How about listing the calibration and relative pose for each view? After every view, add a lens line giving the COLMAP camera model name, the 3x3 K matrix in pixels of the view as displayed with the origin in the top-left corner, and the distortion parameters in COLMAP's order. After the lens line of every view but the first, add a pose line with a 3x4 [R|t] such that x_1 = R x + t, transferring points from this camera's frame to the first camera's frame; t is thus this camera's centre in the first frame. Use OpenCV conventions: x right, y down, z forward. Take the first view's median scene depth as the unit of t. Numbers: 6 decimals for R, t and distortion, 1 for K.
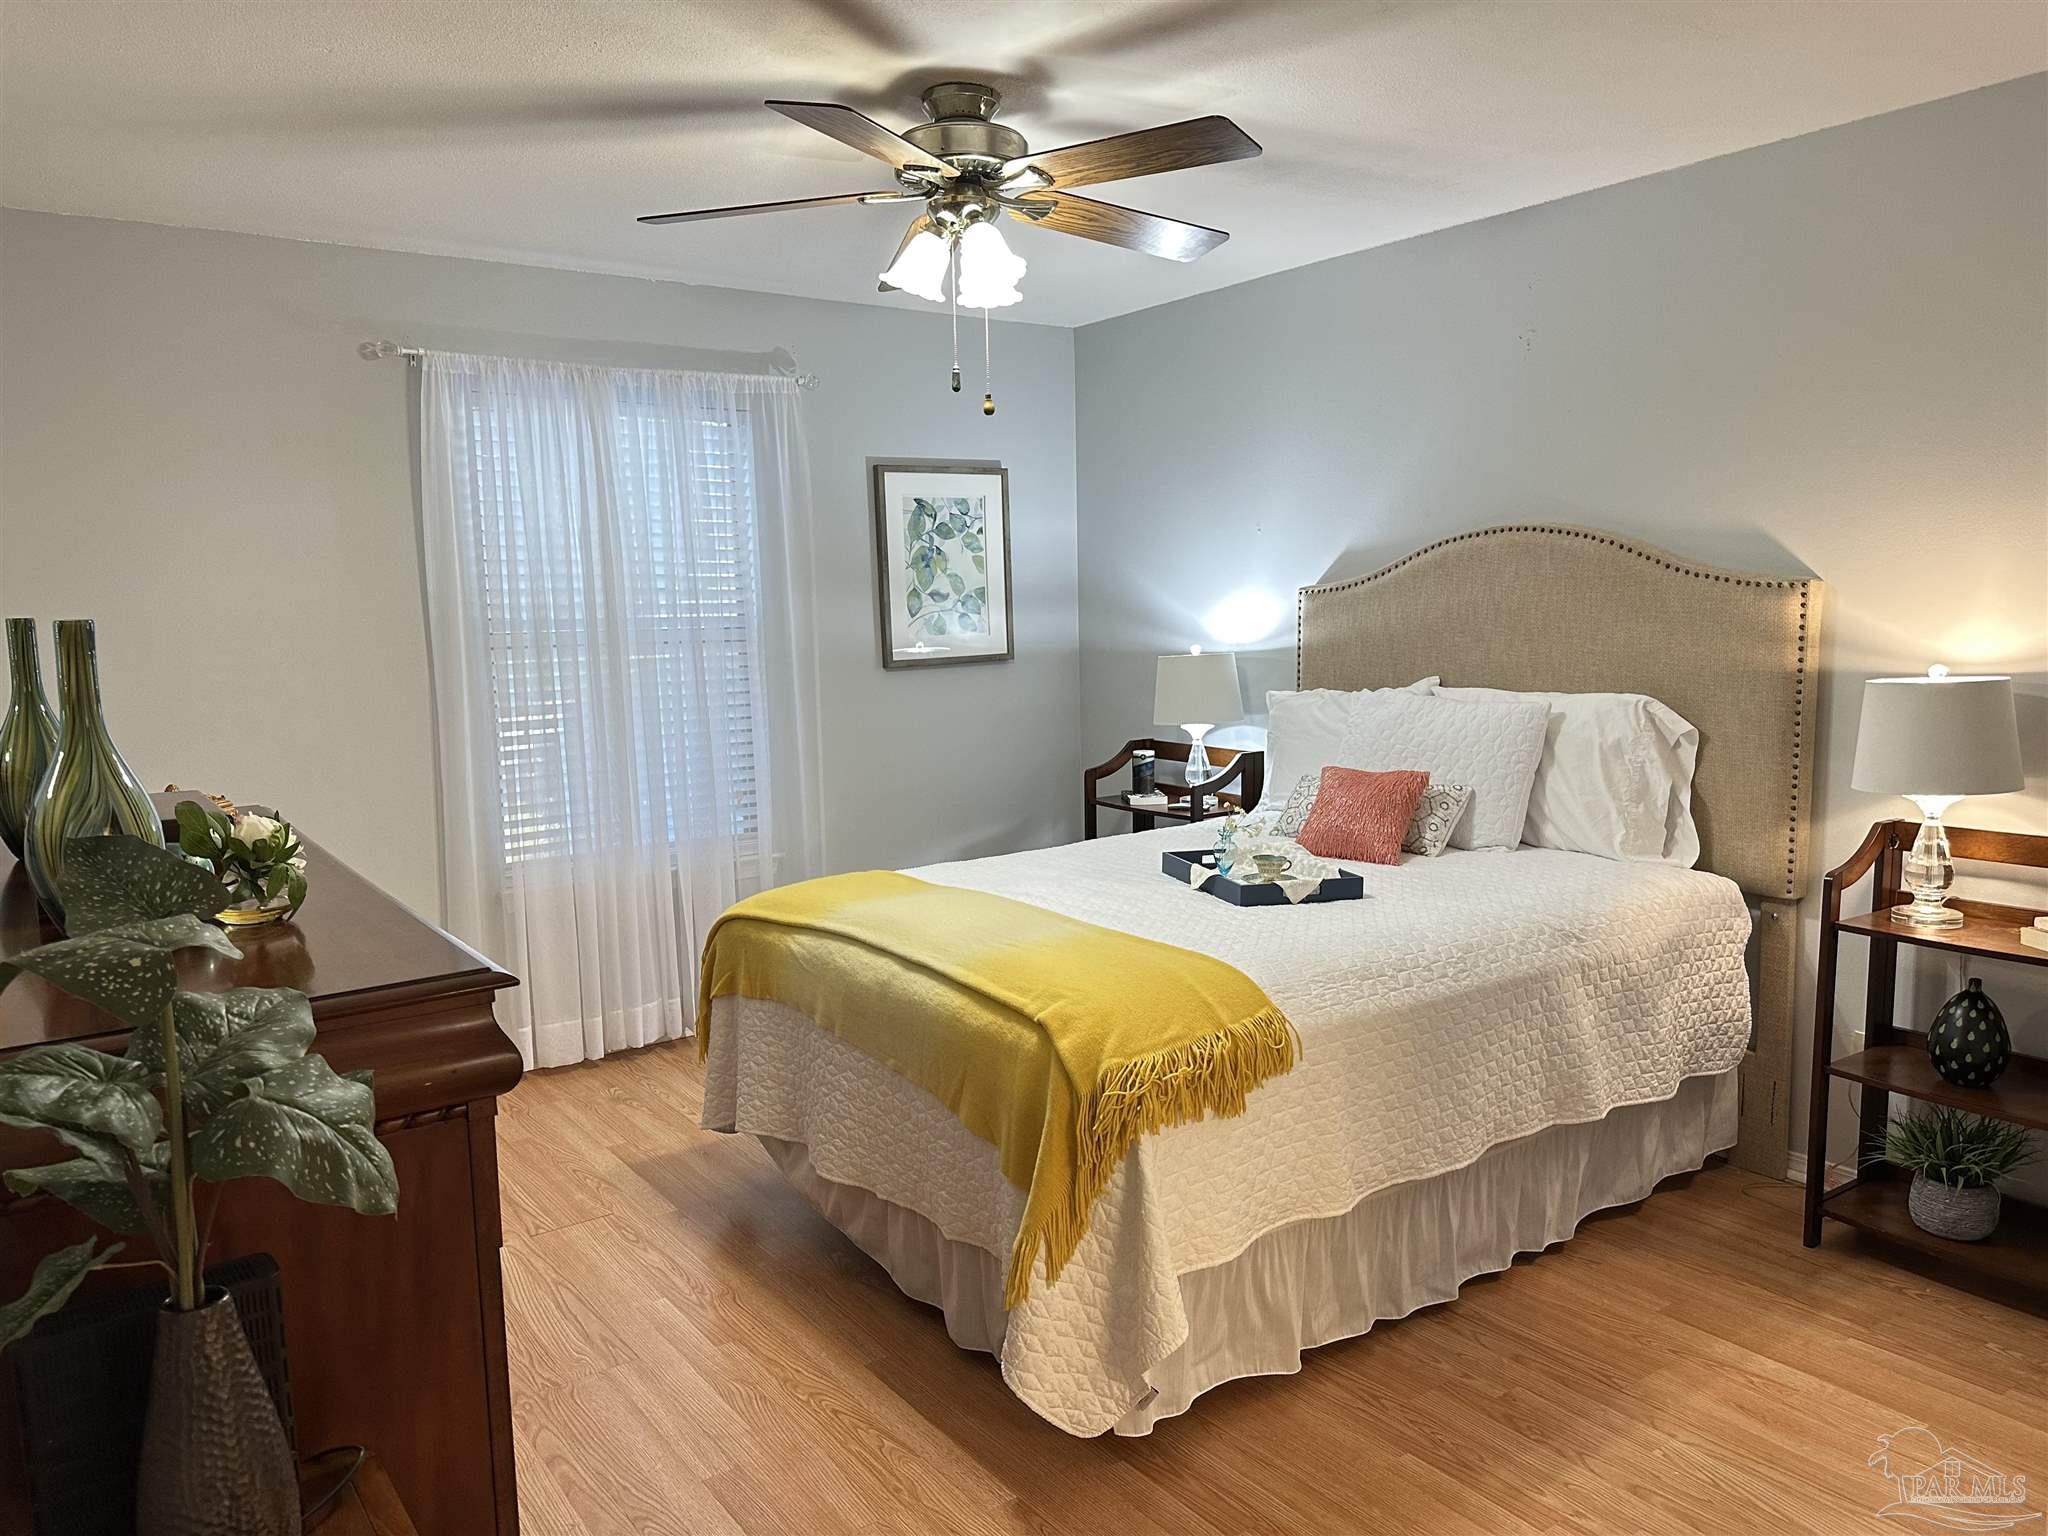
lens RADIAL K [[1434.4, 0, 1033.5], [0, 1434.4, 771.8], [0, 0, 1]] dist [0.118496, 0.000187]
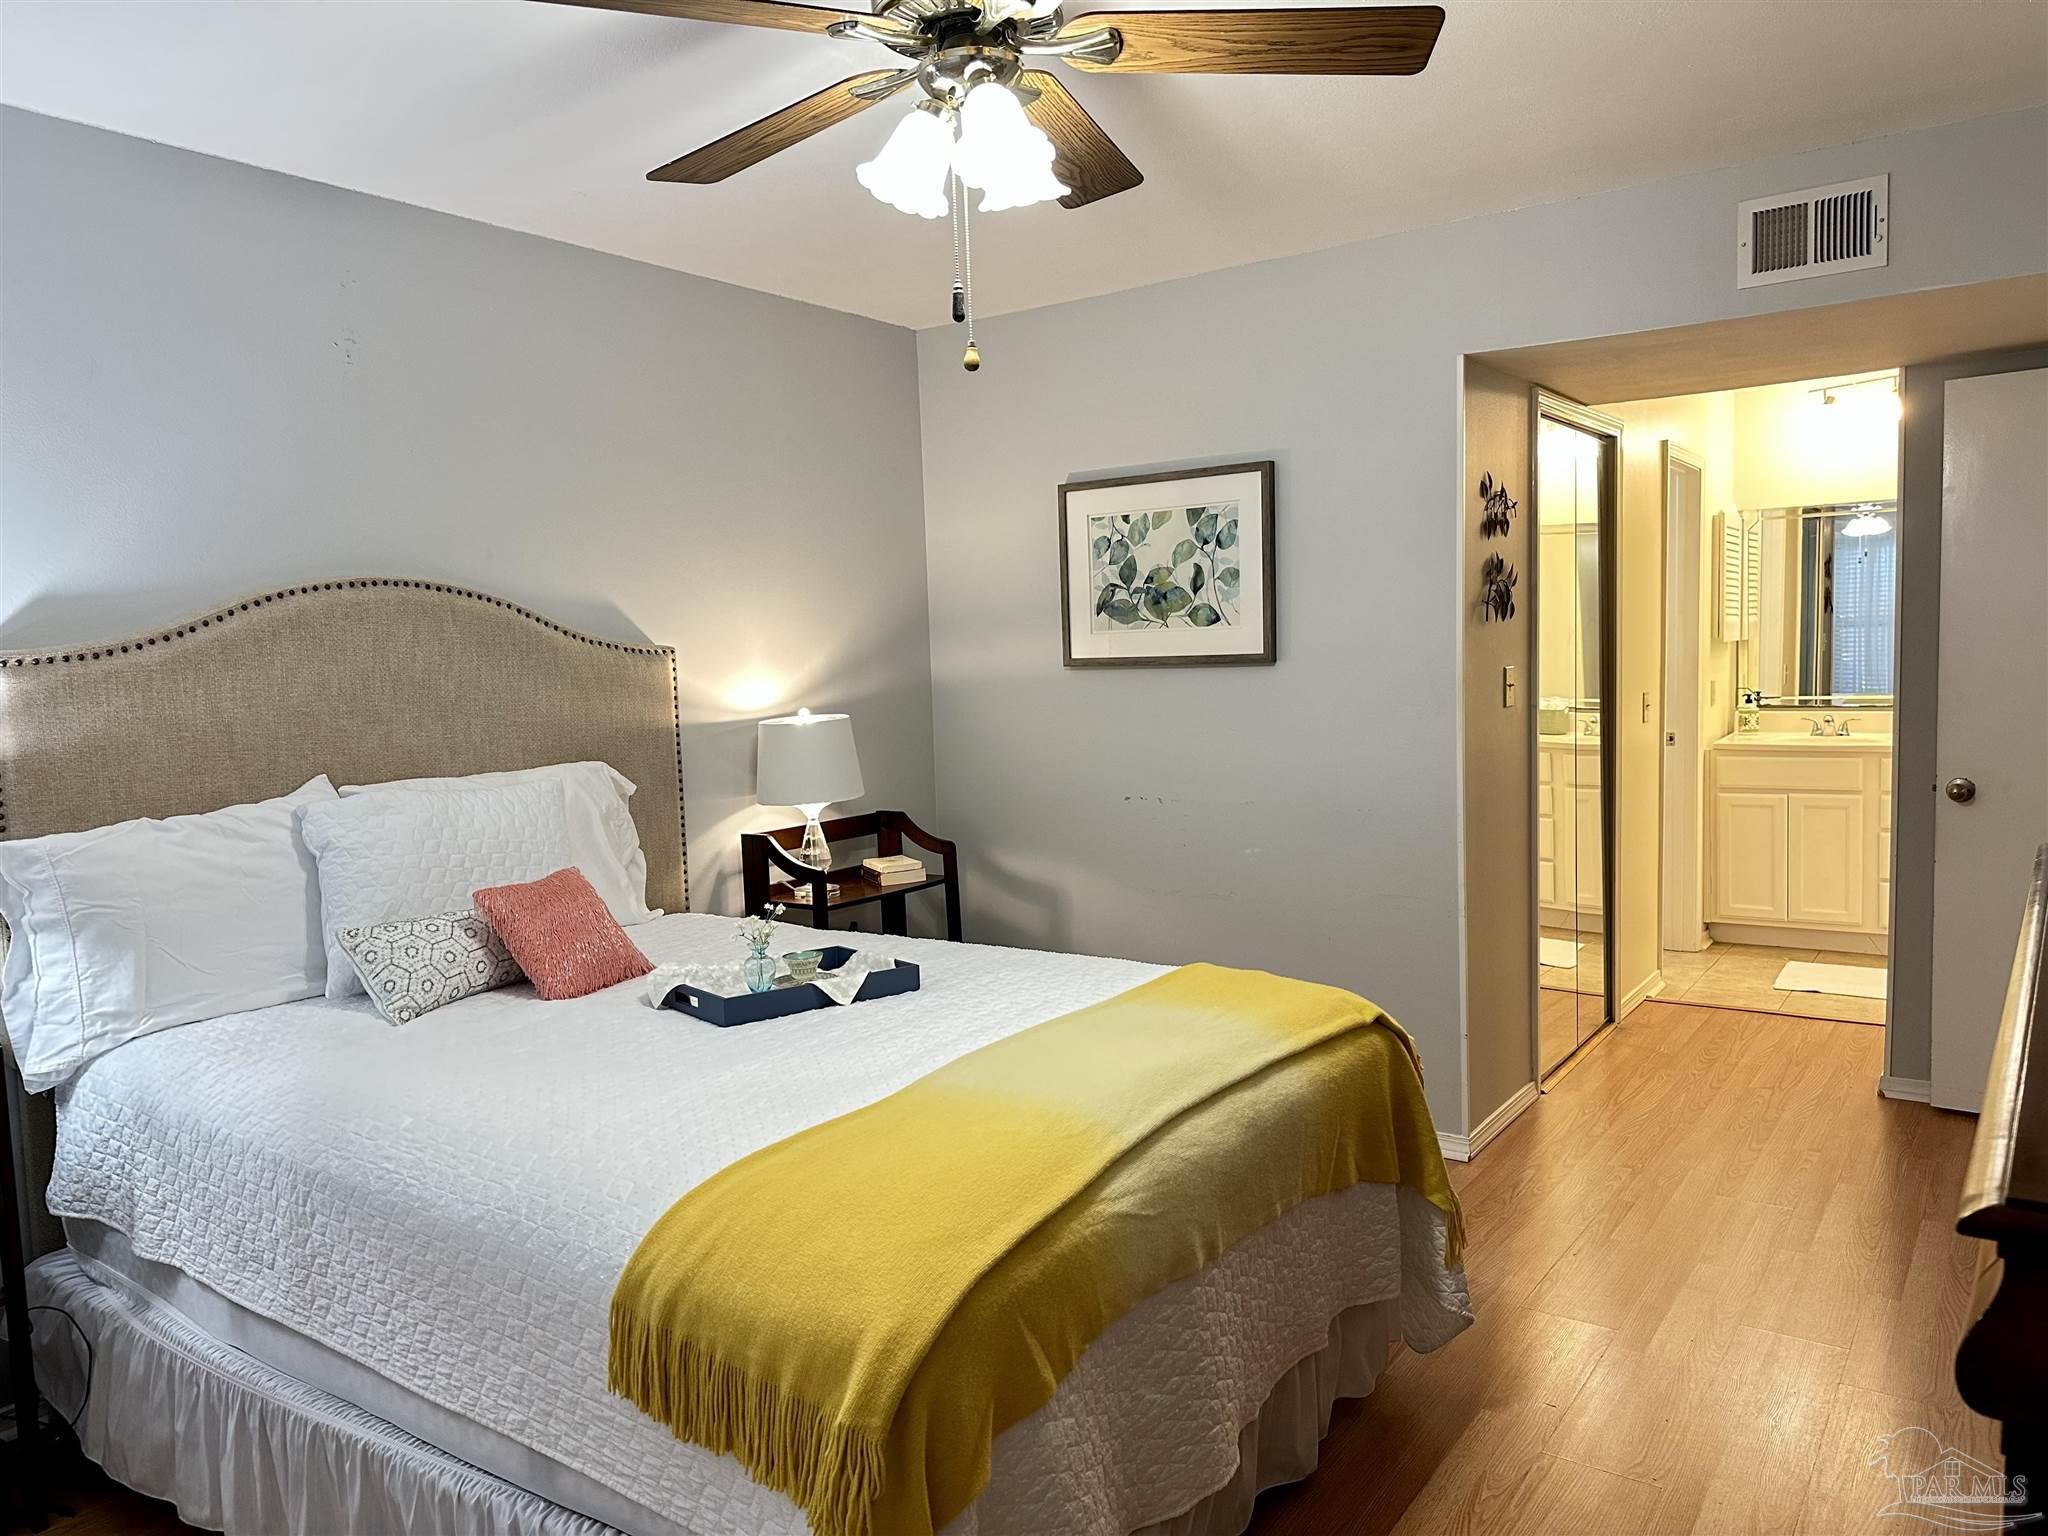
lens RADIAL K [[1434.4, 0, 1033.5], [0, 1434.4, 771.8], [0, 0, 1]] dist [0.118496, 0.000187]
pose [[-0.313705, -0.052638, 0.948060, -0.647343], [0.158458, 0.981559, 0.106930, -0.109846], [-0.936205, 0.183772, -0.299579, 1.085021]]
